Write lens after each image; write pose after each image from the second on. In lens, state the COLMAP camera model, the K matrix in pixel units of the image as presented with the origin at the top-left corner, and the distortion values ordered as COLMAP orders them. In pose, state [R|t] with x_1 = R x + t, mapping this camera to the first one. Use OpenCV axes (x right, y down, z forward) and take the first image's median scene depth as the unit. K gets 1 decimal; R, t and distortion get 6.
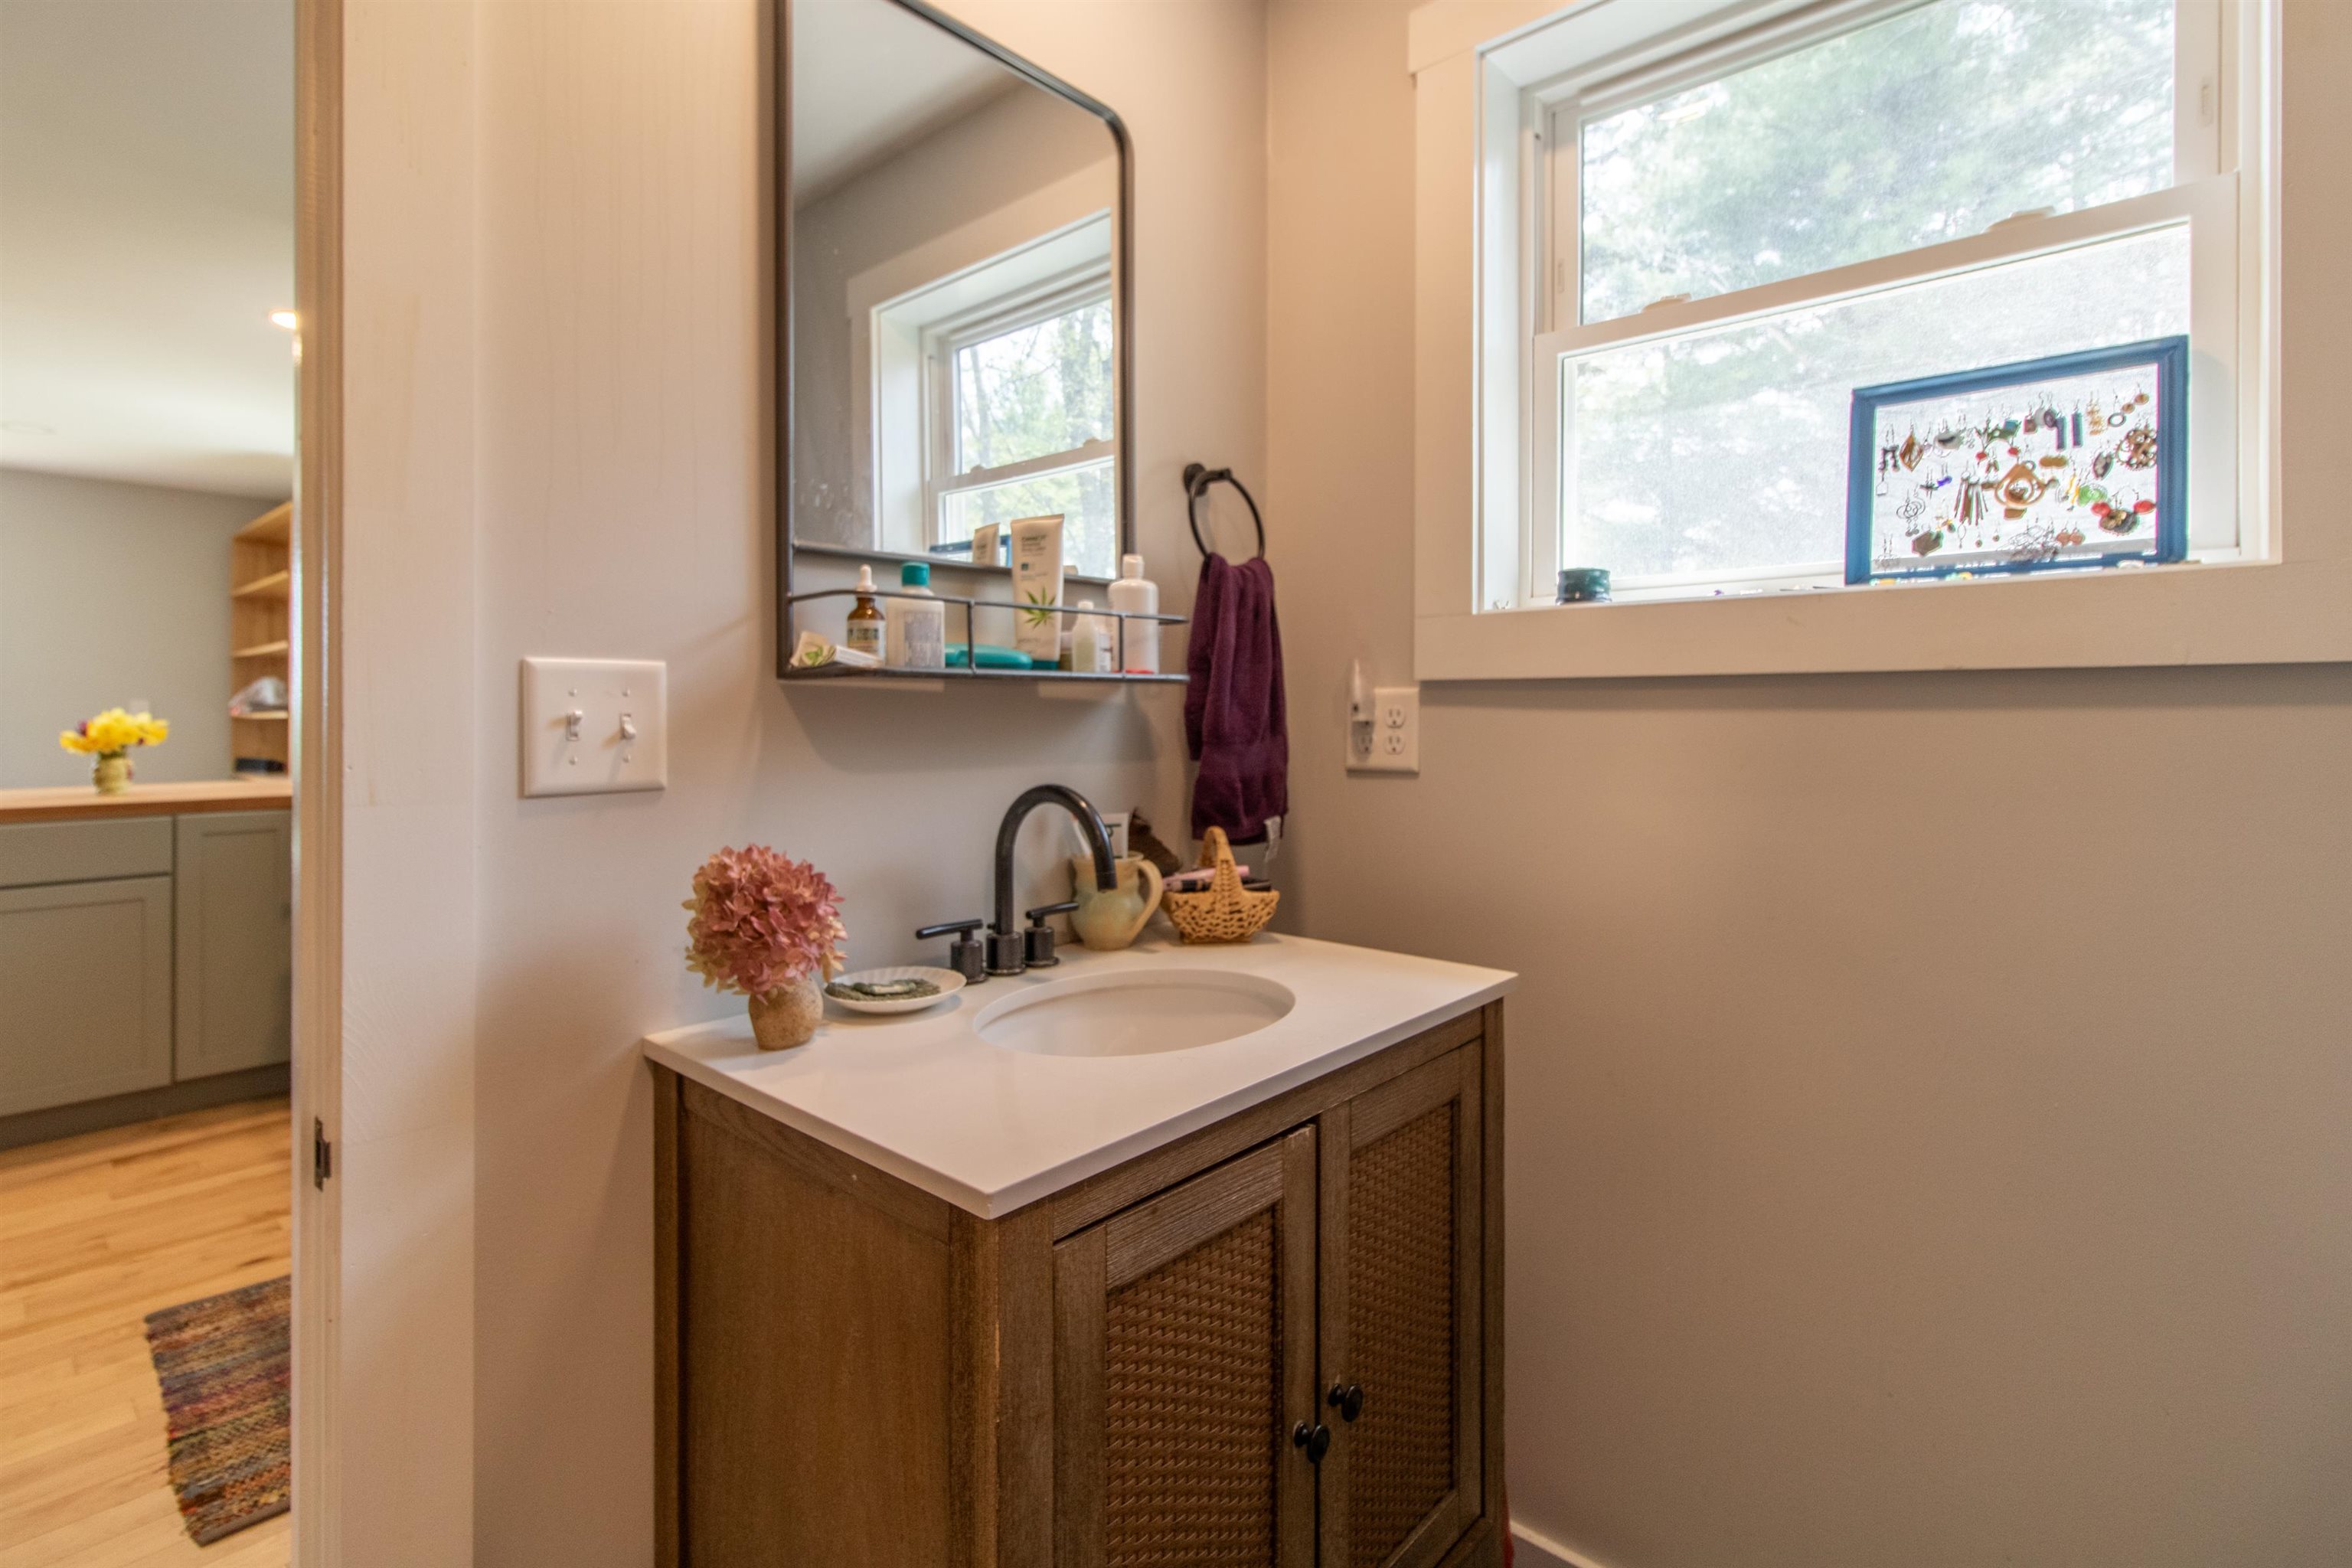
lens RADIAL K [[1135.5, 0, 1172.2], [0, 1135.5, 703.4], [0, 0, 1]] dist [0.002365, 0.000237]
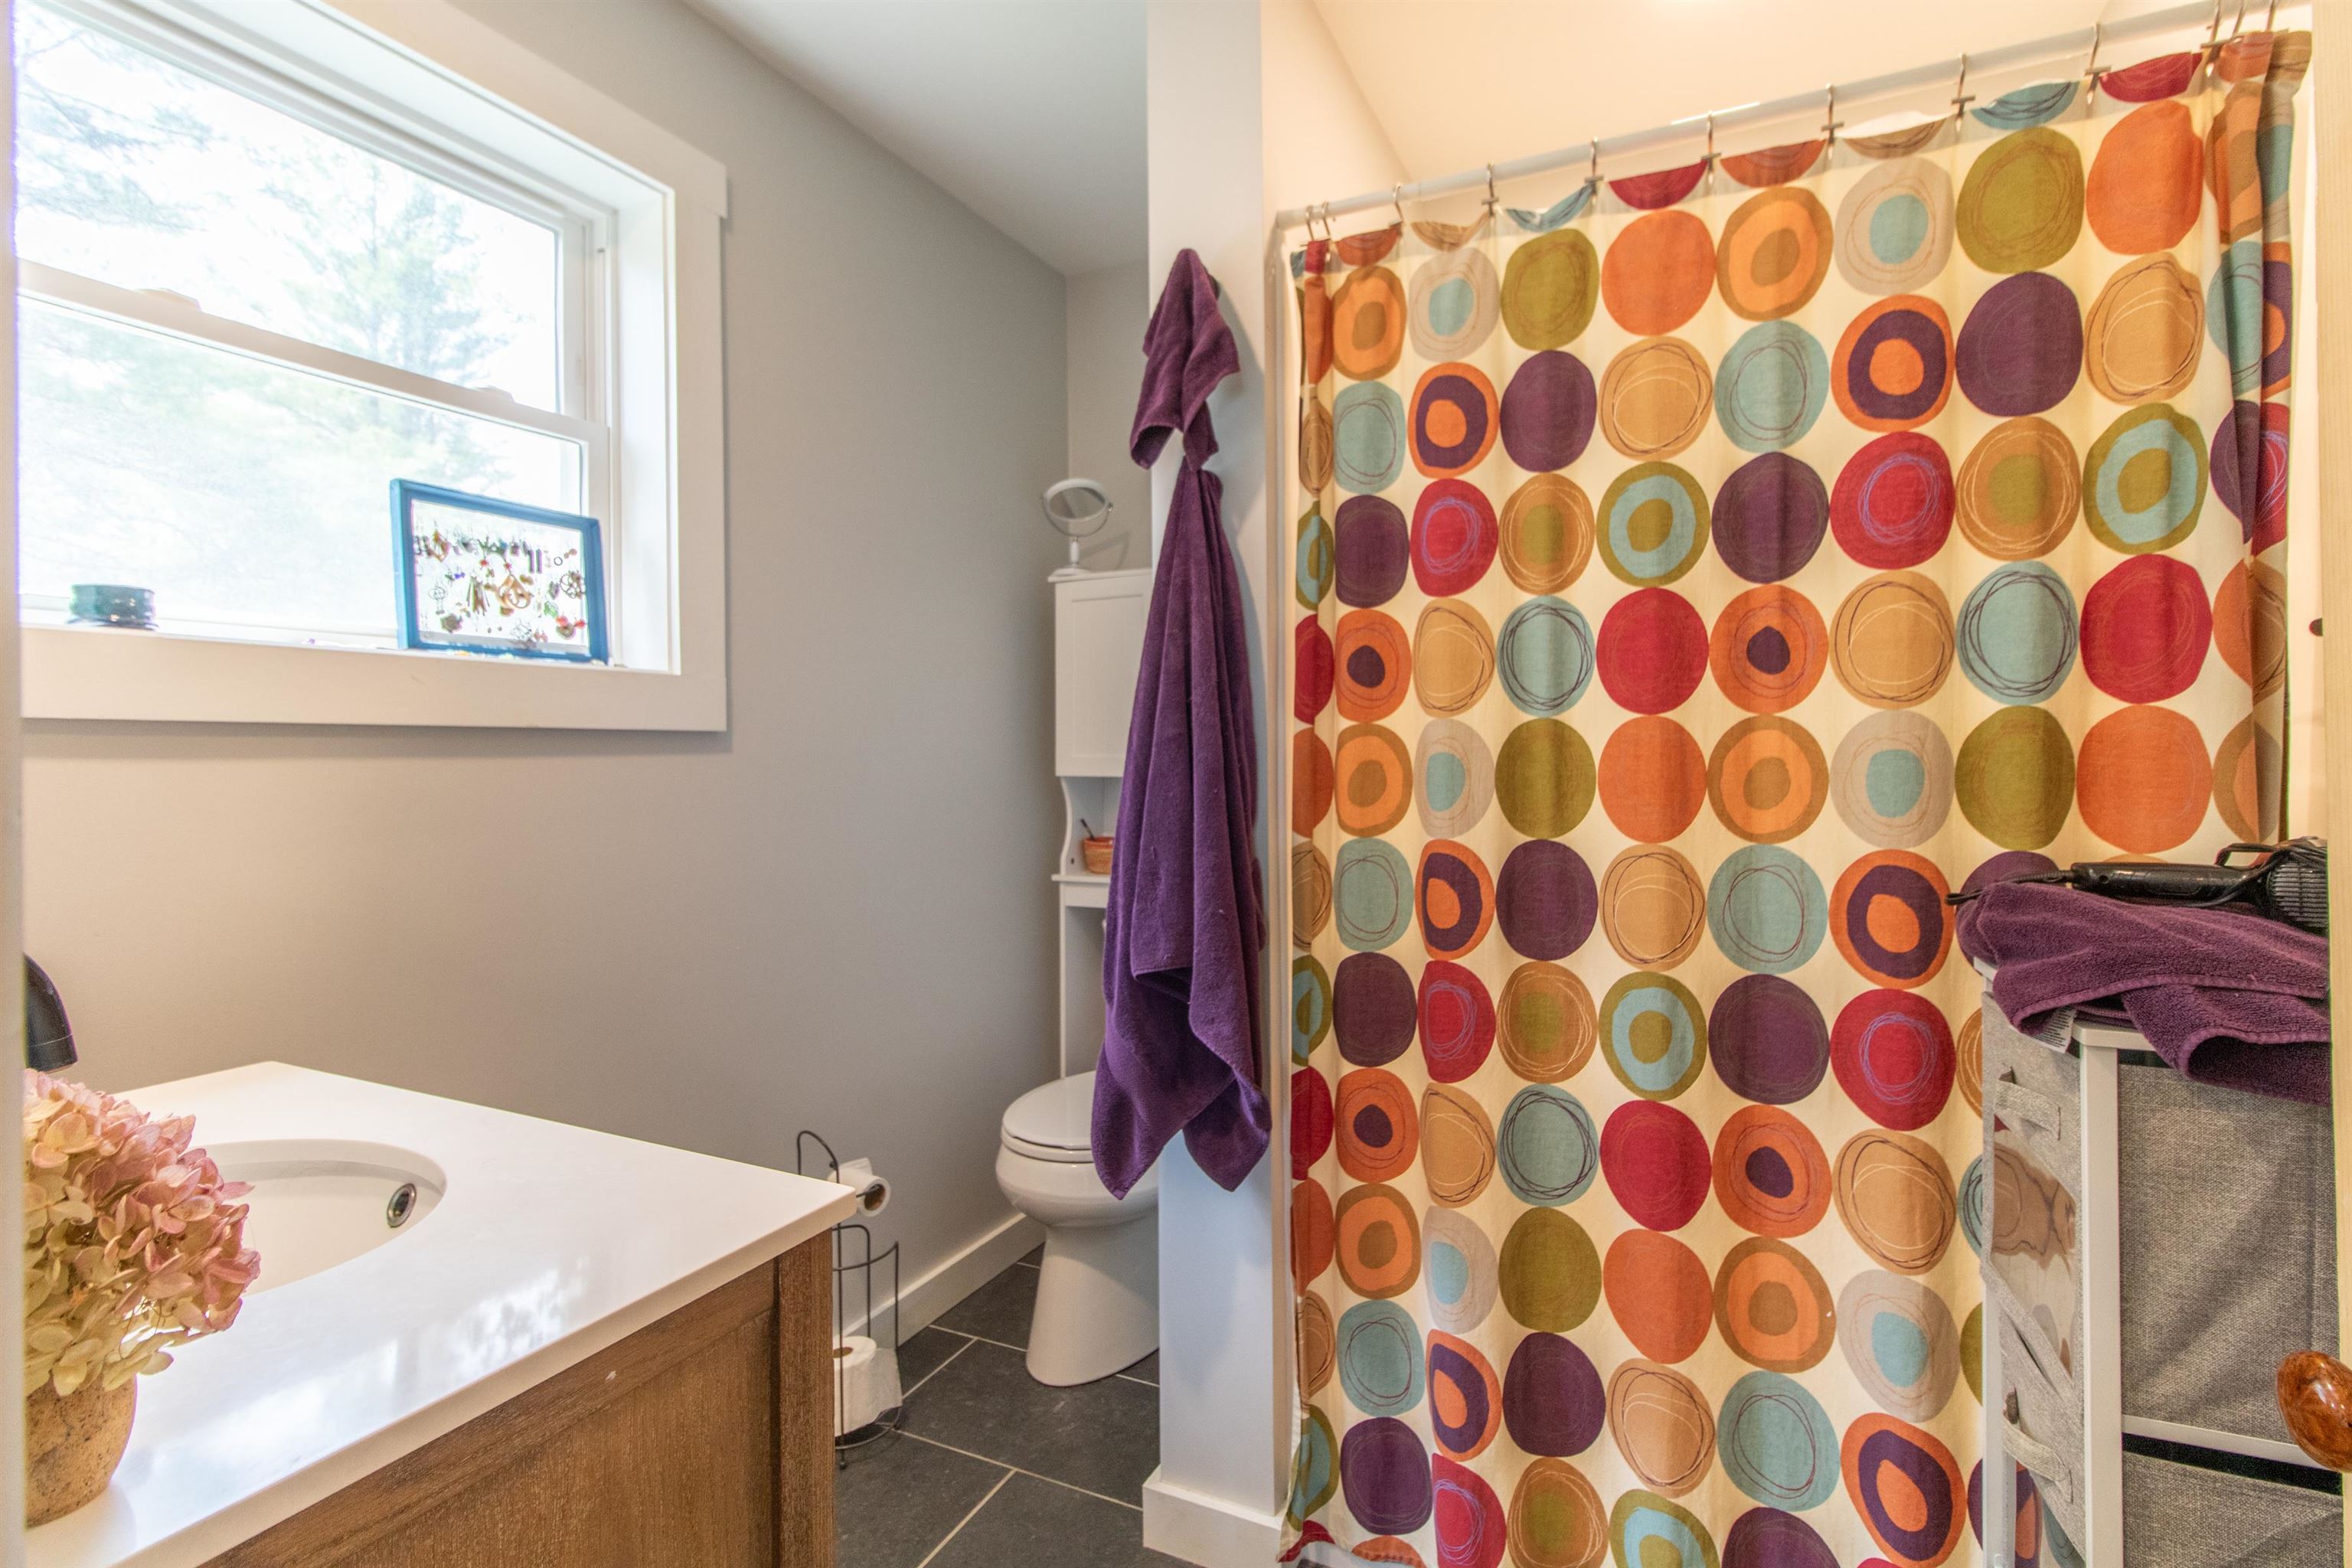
lens RADIAL K [[1135.5, 0, 1172.8], [0, 1135.5, 780.3], [0, 0, 1]] dist [0.002365, 0.000237]
pose [[-0.270353, -0.013066, 0.962672, -0.776290], [0.009620, 0.999821, 0.016272, 0.018328], [-0.962713, 0.013660, -0.270179, 0.607447]]
